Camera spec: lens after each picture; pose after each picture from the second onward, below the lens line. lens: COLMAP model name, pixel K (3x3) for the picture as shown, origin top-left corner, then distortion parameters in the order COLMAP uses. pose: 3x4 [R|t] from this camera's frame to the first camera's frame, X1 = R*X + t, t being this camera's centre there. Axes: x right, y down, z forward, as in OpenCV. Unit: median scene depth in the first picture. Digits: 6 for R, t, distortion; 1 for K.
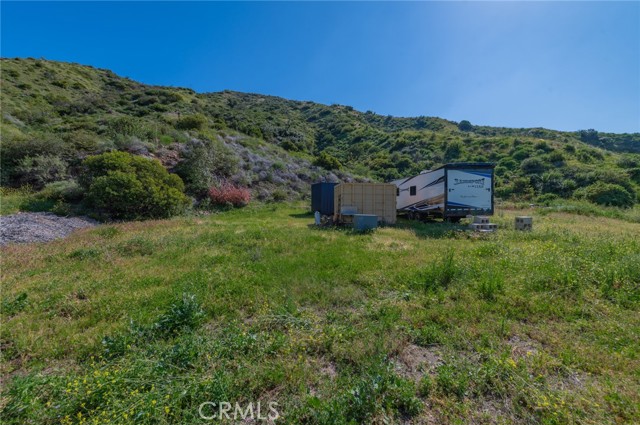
lens RADIAL K [[249.1, 0, 319.4], [0, 249.1, 210.9], [0, 0, 1]] dist [0.018290, -0.005100]
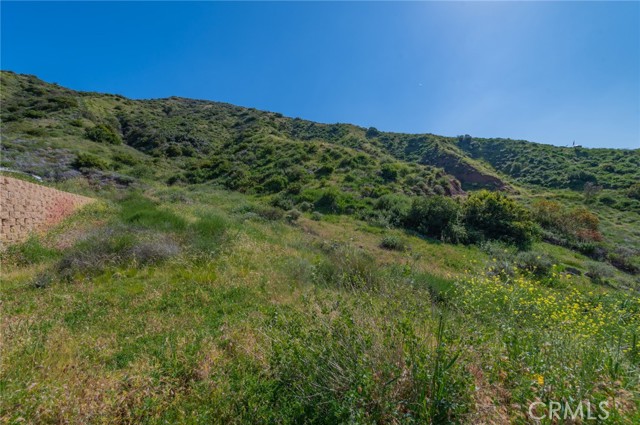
lens RADIAL K [[249.1, 0, 321.6], [0, 249.1, 212.6], [0, 0, 1]] dist [0.018290, -0.005100]
pose [[0.997594, -0.023342, 0.065275, 0.244336], [0.024383, 0.999587, -0.015195, 0.019594], [-0.064893, 0.016750, 0.997752, -0.054512]]
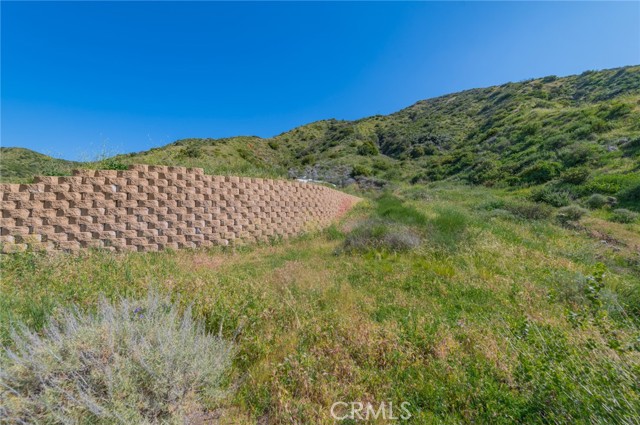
lens RADIAL K [[249.1, 0, 318.6], [0, 249.1, 214.6], [0, 0, 1]] dist [0.018290, -0.005100]
pose [[0.668772, 0.001430, -0.743466, 0.246825], [-0.006282, 0.999973, -0.003728, 0.020825], [0.743441, 0.007164, 0.668763, -0.060011]]
